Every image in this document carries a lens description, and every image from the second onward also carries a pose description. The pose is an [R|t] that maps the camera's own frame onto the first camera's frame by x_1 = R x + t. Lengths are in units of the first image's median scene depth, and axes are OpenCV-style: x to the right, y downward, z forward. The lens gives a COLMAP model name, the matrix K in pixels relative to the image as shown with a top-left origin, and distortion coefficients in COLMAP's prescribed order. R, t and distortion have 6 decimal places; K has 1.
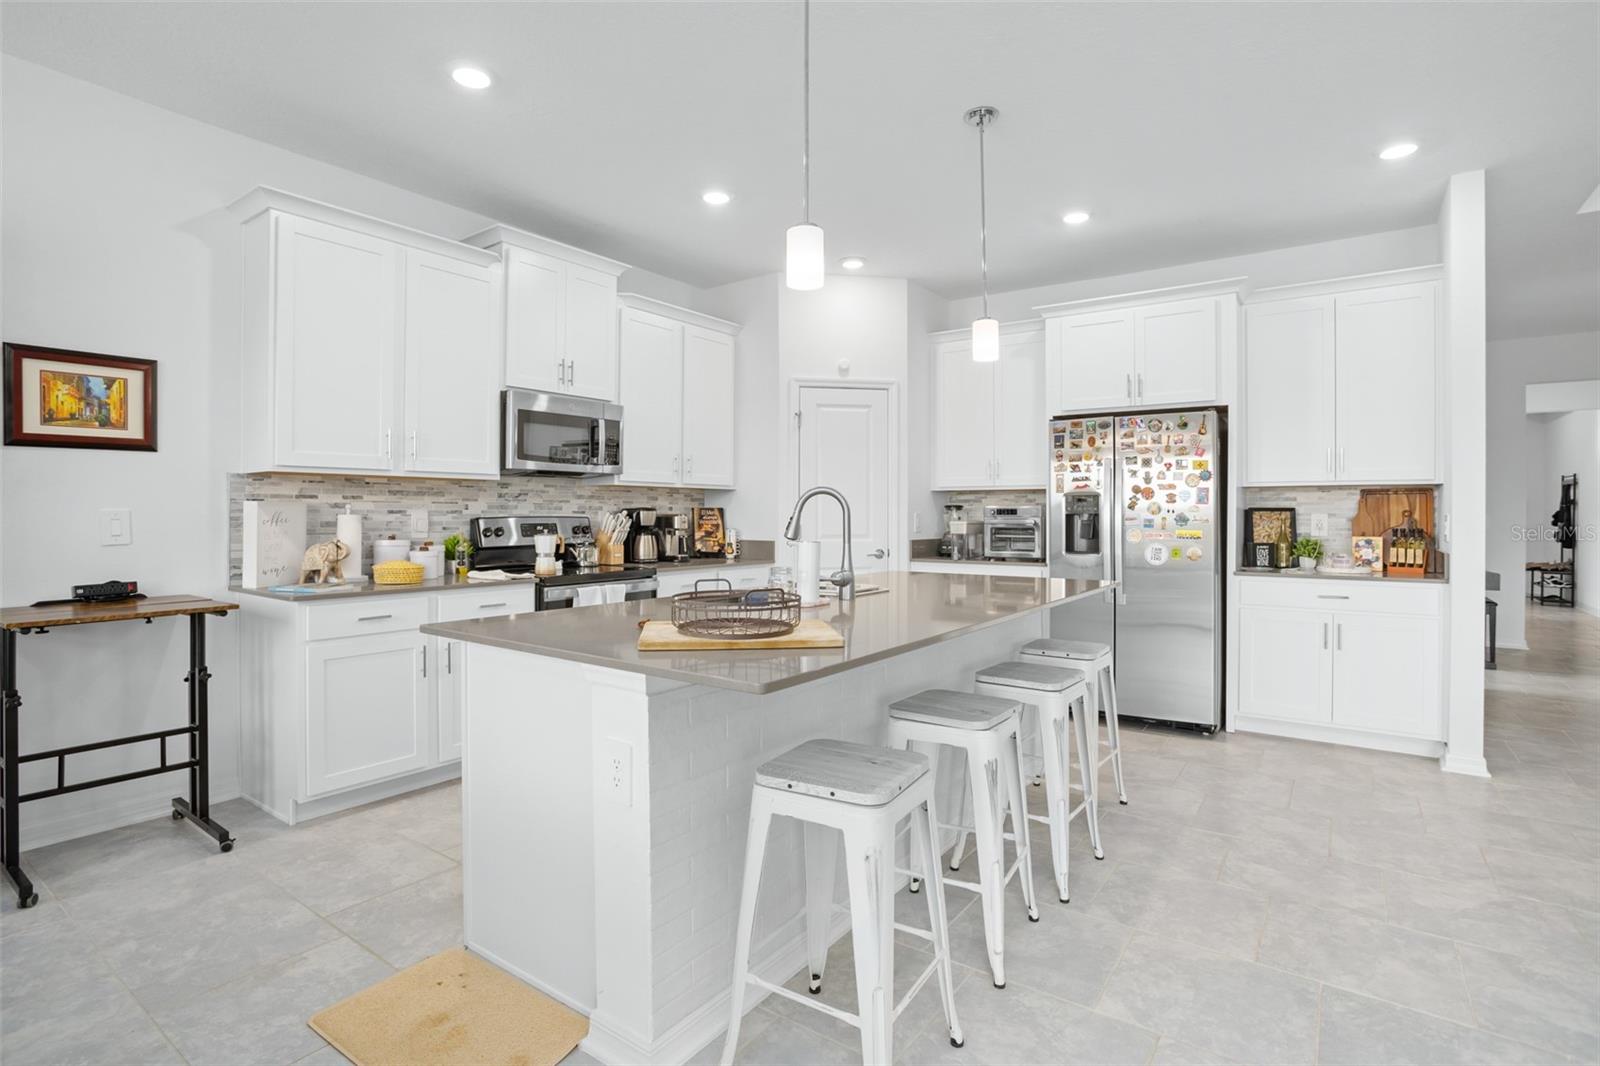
lens RADIAL K [[792.8, 0, 809.3], [0, 792.8, 518.2], [0, 0, 1]] dist [-0.044544, 0.016921]
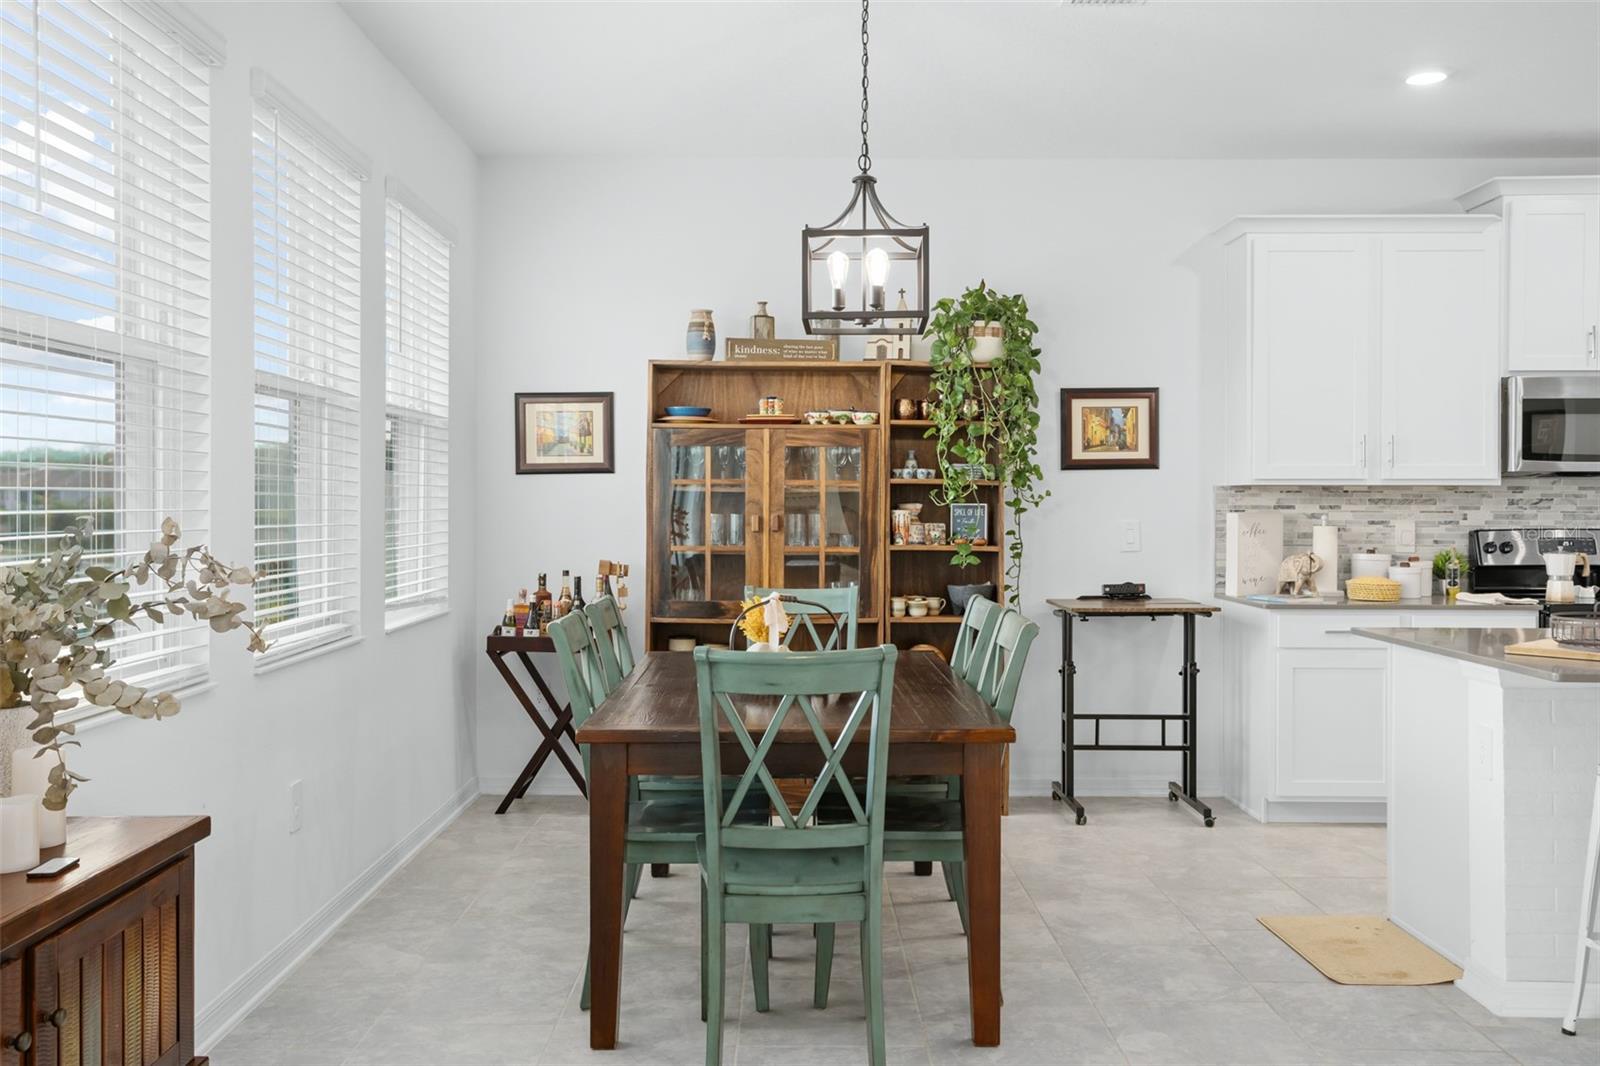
lens RADIAL K [[1387.6, 0, 773.5], [0, 1387.6, 493.7], [0, 0, 1]] dist [0.011165, 0.039028]
pose [[0.574720, -0.006845, -0.818321, 0.451590], [-0.005999, 0.999903, -0.012577, -0.020210], [0.818328, 0.012137, 0.574623, -0.573031]]
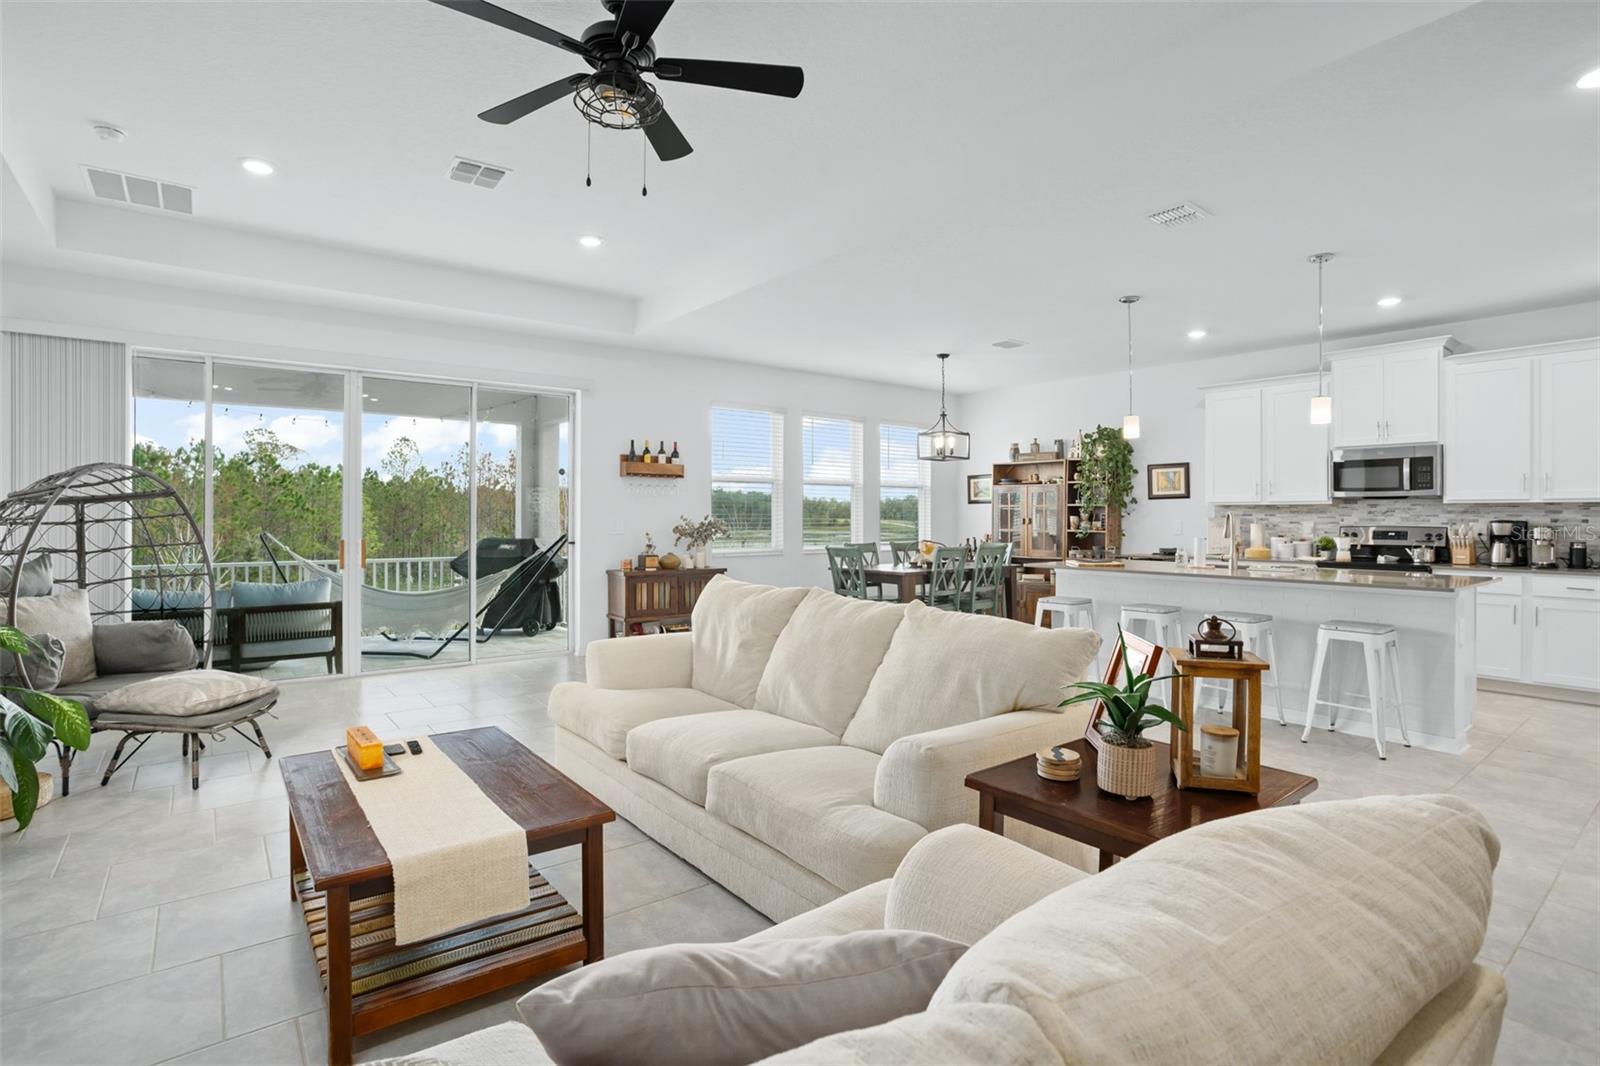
lens RADIAL K [[792.8, 0, 810.9], [0, 792.8, 531.1], [0, 0, 1]] dist [-0.044544, 0.016921]
pose [[-0.290161, 0.017748, -0.956813, 1.870959], [-0.007706, 0.999752, 0.020881, -0.021024], [0.956947, 0.013432, -0.289953, 0.524322]]
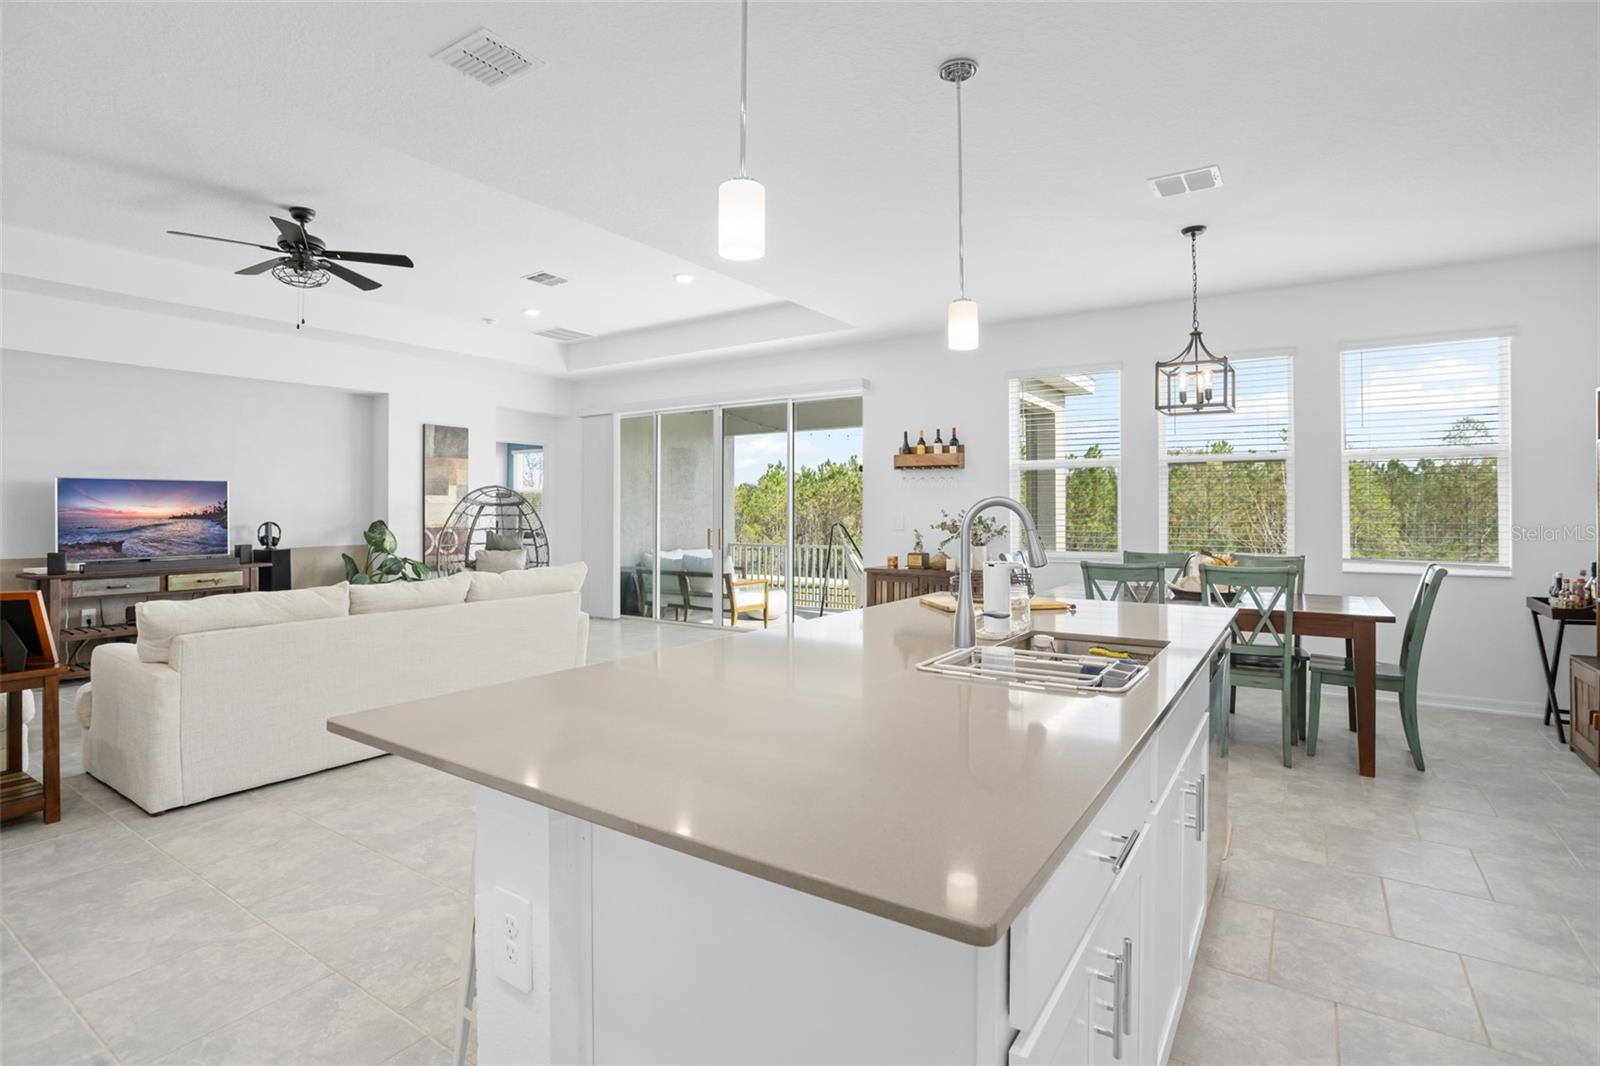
lens RADIAL K [[792.8, 0, 787.8], [0, 792.8, 510.7], [0, 0, 1]] dist [-0.044544, 0.016921]
pose [[-0.999971, -0.000339, -0.007658, 0.193832], [-0.000392, 0.999976, 0.006942, -0.028987], [0.007655, 0.006945, -0.999947, 1.547004]]
